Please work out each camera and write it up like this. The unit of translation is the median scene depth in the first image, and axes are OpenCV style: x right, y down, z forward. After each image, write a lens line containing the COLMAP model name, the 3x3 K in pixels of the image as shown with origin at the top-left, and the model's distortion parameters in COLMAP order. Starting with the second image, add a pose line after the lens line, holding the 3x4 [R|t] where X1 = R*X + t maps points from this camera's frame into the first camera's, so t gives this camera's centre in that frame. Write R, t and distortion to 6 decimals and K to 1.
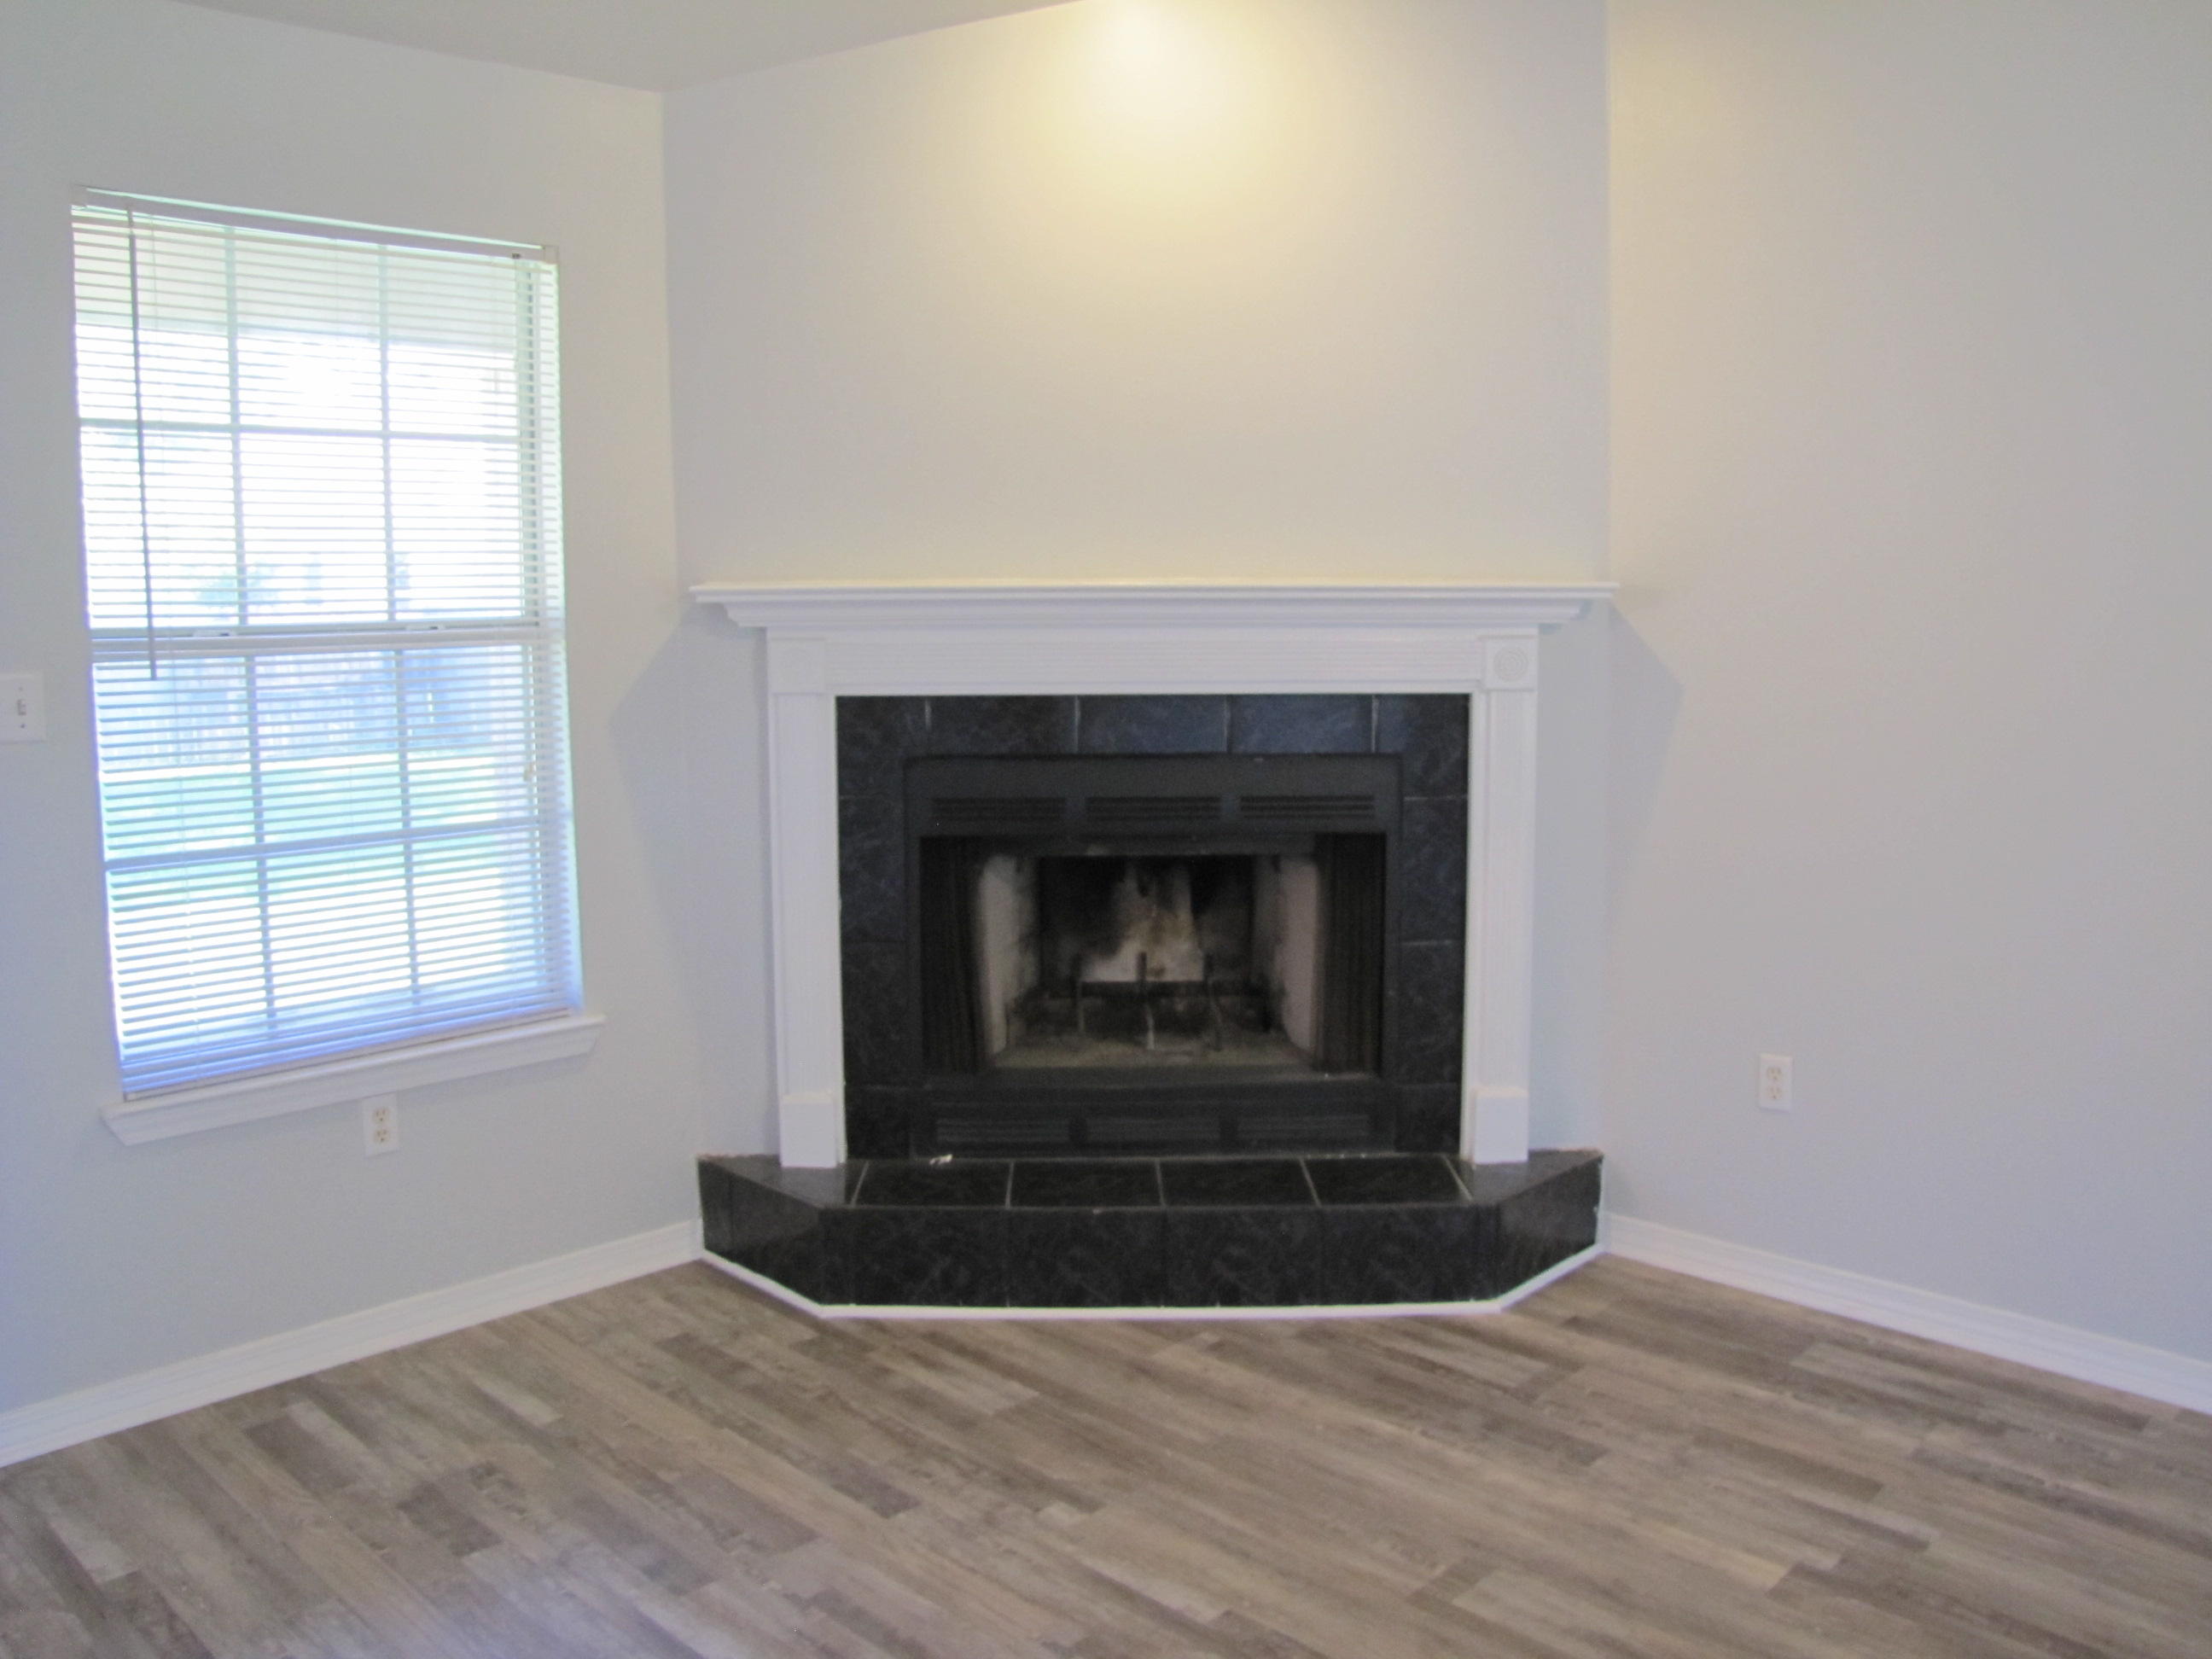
lens RADIAL K [[1844.0, 0, 1108.9], [0, 1844.0, 802.3], [0, 0, 1]] dist [-0.176736, 0.148859]
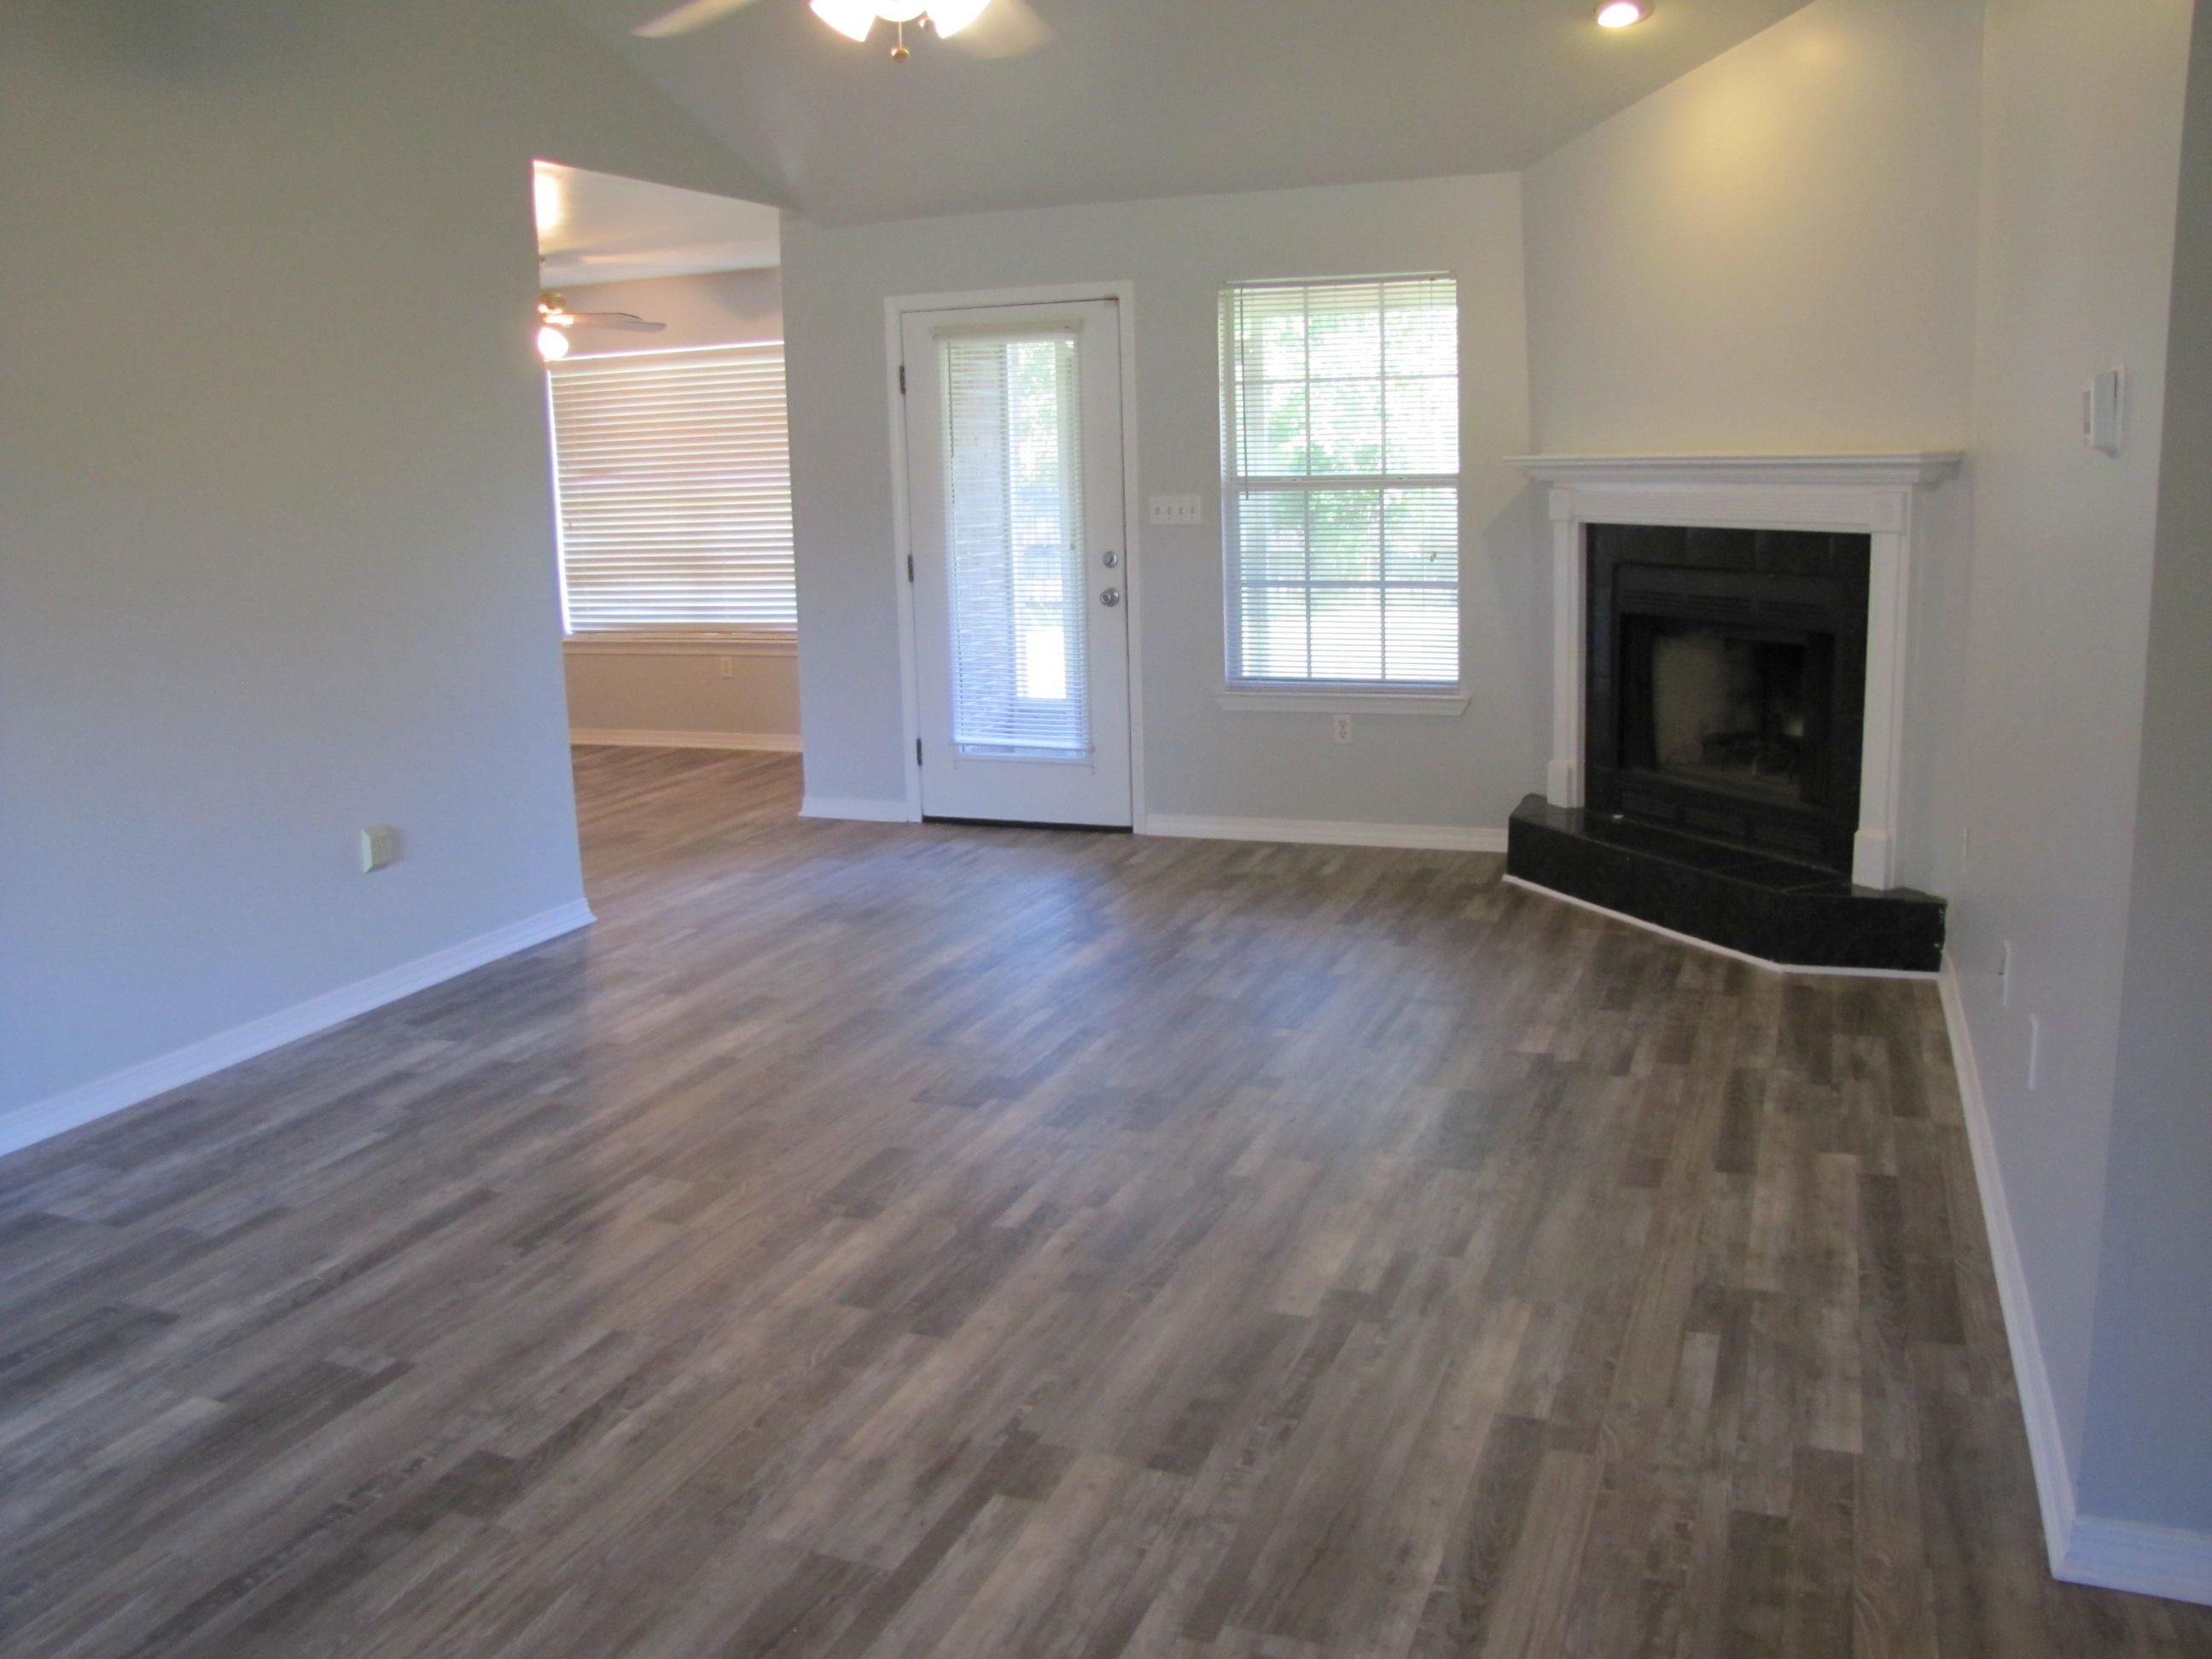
lens RADIAL K [[1844.0, 0, 1108.9], [0, 1844.0, 802.3], [0, 0, 1]] dist [-0.176736, 0.148859]
pose [[0.391008, 0.160149, -0.906347, 1.218669], [-0.085737, 0.986801, 0.137377, 0.003082], [0.916385, 0.023992, 0.399578, -0.041268]]
